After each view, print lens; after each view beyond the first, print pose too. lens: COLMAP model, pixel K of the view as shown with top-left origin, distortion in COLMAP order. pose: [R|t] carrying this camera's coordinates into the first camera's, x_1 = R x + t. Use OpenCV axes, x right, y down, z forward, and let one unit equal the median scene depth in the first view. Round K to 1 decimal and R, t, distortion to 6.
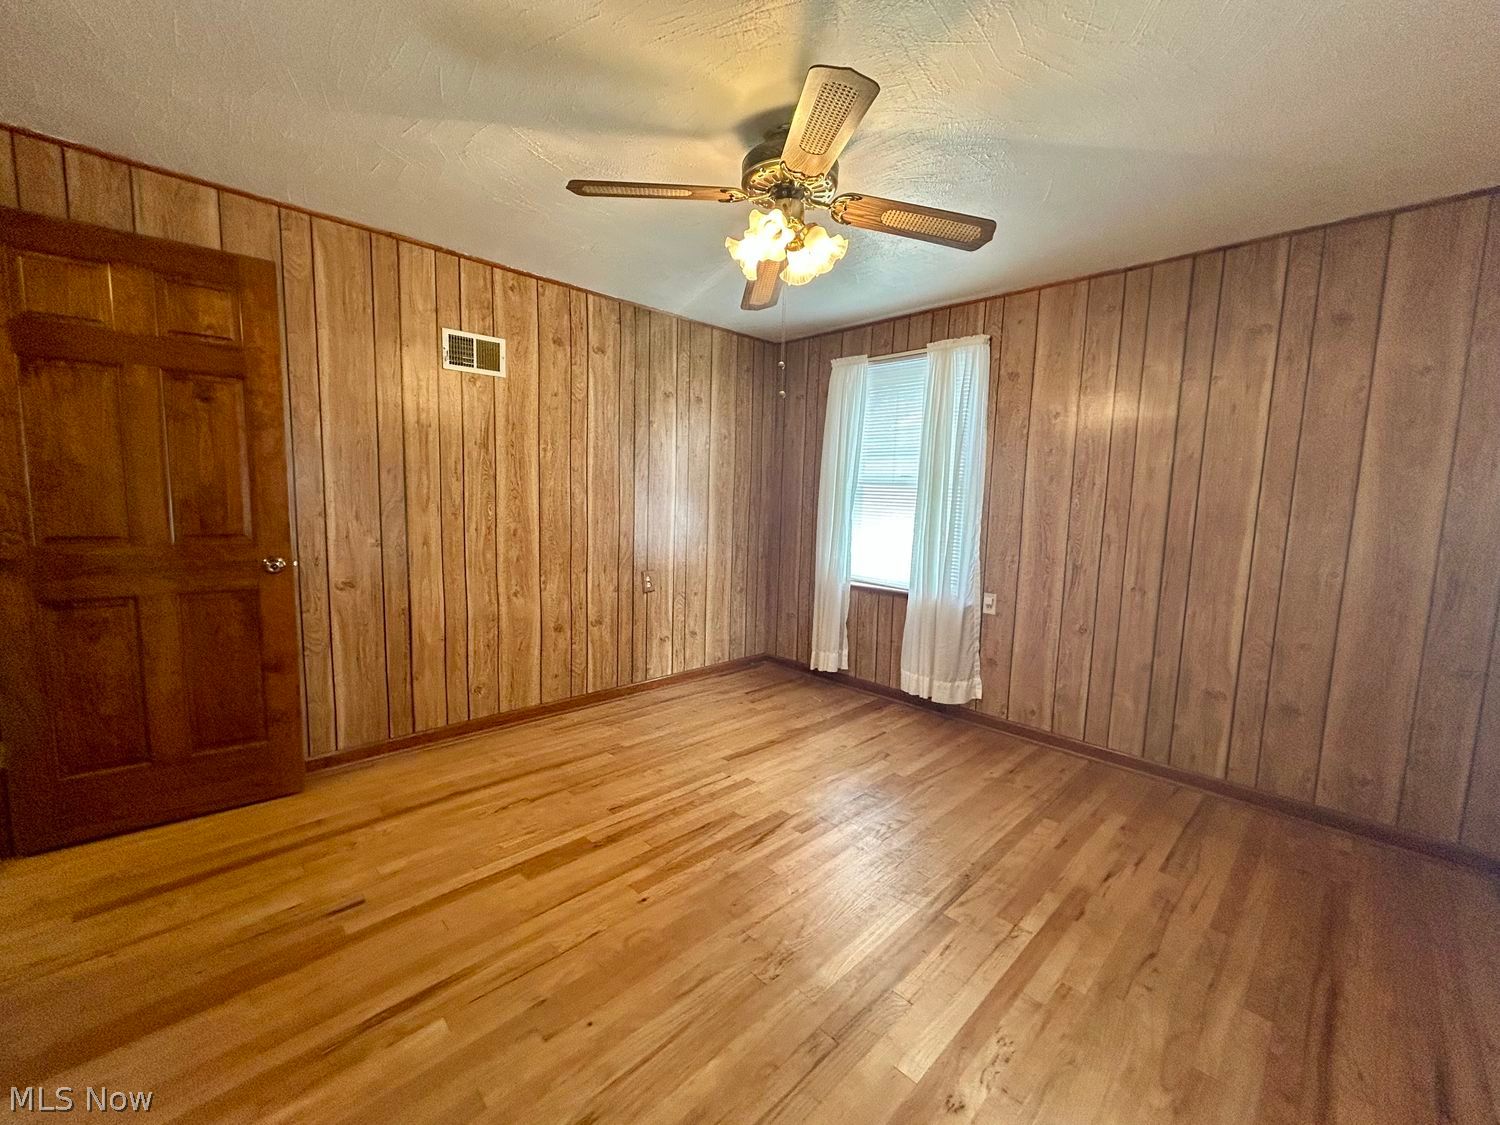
lens RADIAL K [[608.8, 0, 749.0], [0, 608.8, 558.5], [0, 0, 1]] dist [0.000108, 0.002281]
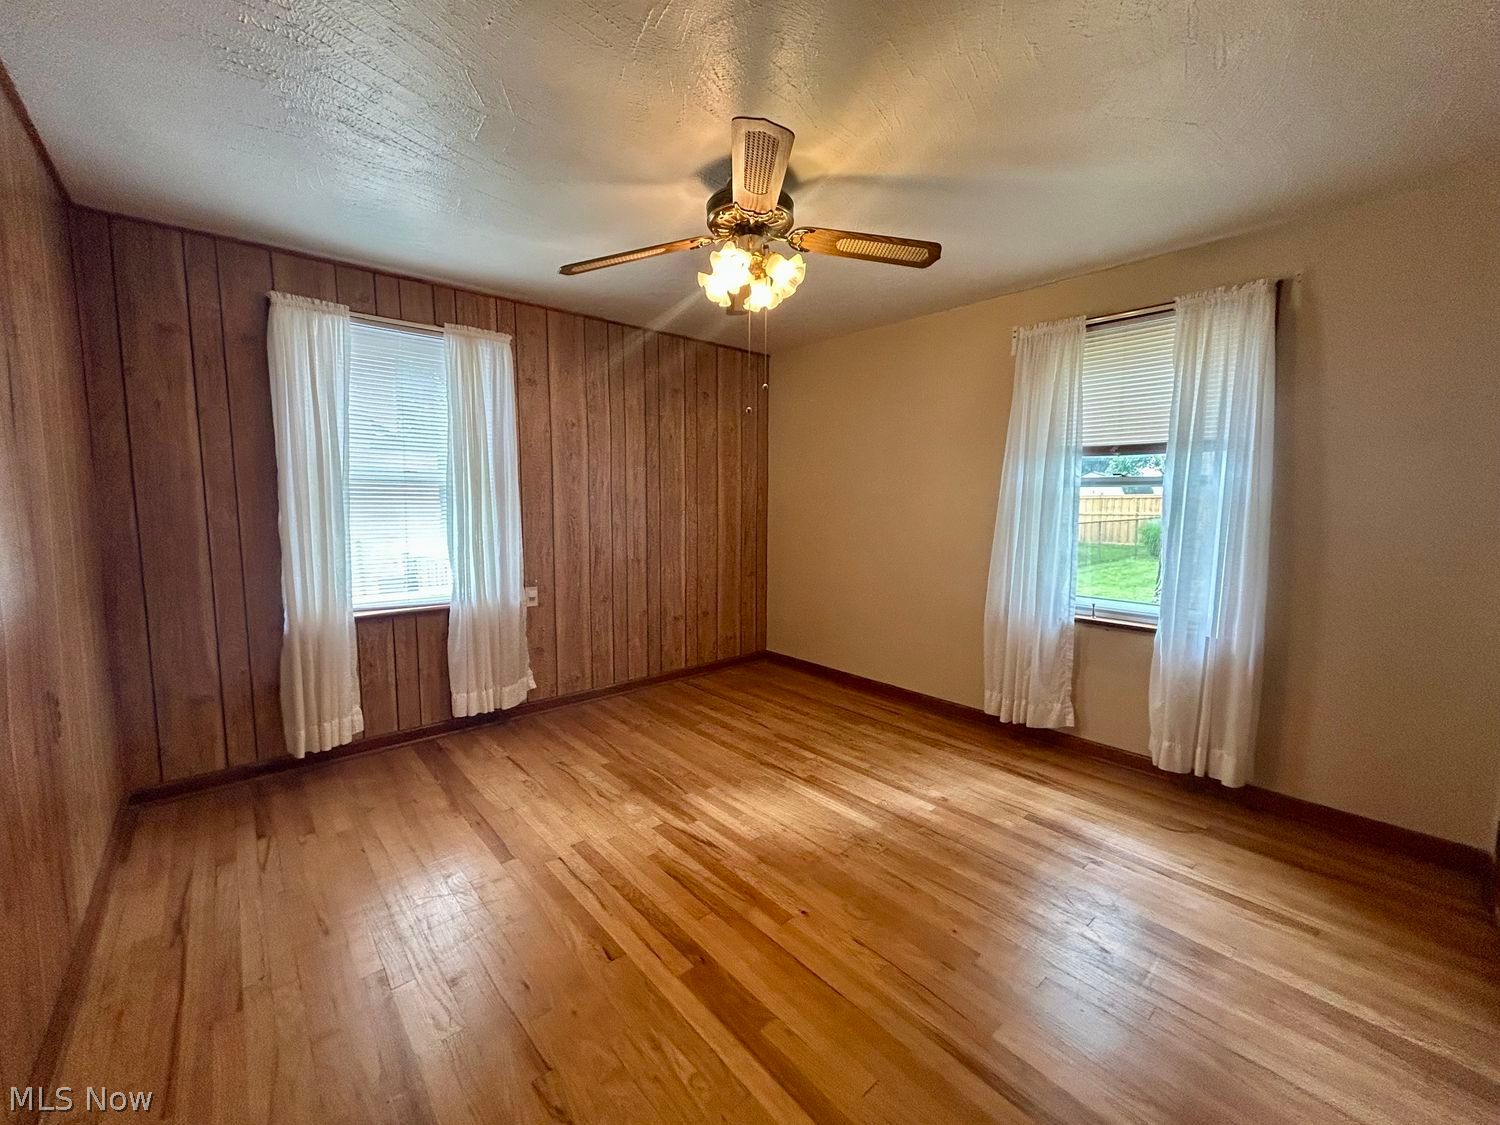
lens RADIAL K [[608.8, 0, 749.0], [0, 608.8, 558.5], [0, 0, 1]] dist [0.000108, 0.002281]
pose [[0.058369, -0.123264, 0.990656, -0.815873], [0.102215, 0.987870, 0.116895, -0.100029], [-0.993048, 0.094437, 0.070260, 0.723926]]
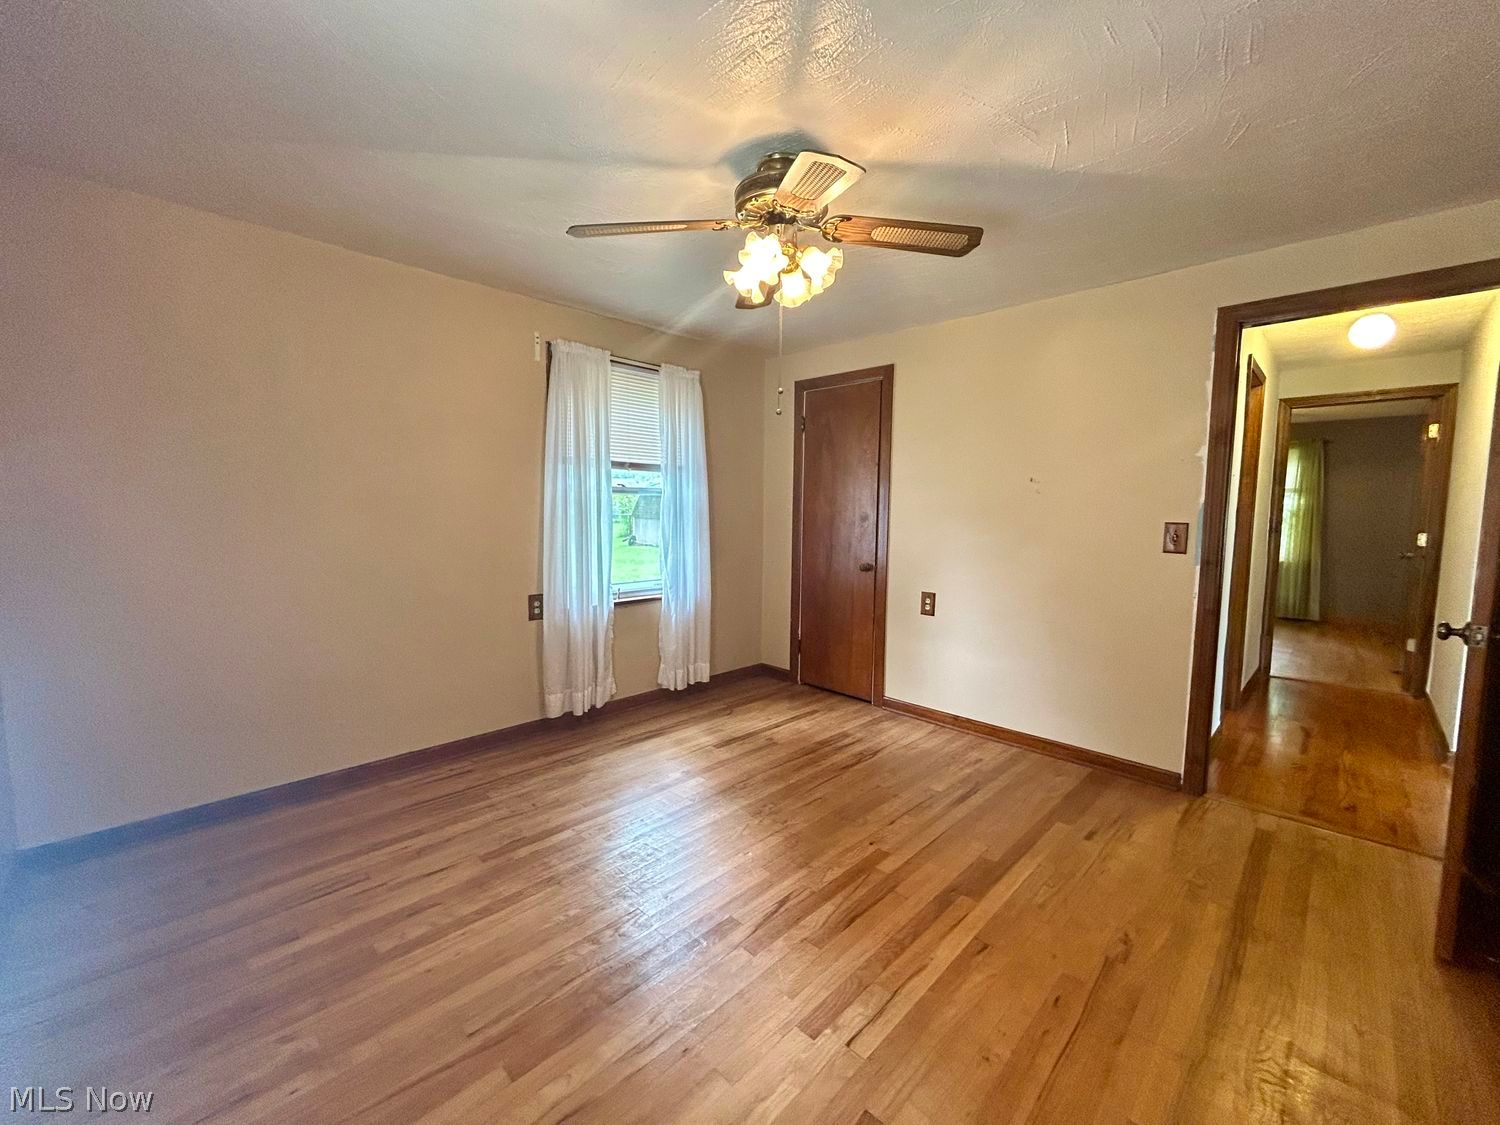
lens RADIAL K [[608.2, 0, 748.6], [0, 608.2, 564.8], [0, 0, 1]] dist [-0.001464, 0.000125]
pose [[-0.999183, -0.035989, -0.018371, 0.086311], [-0.038942, 0.978980, 0.200204, -0.166548], [0.010779, 0.200756, -0.979582, 1.560147]]
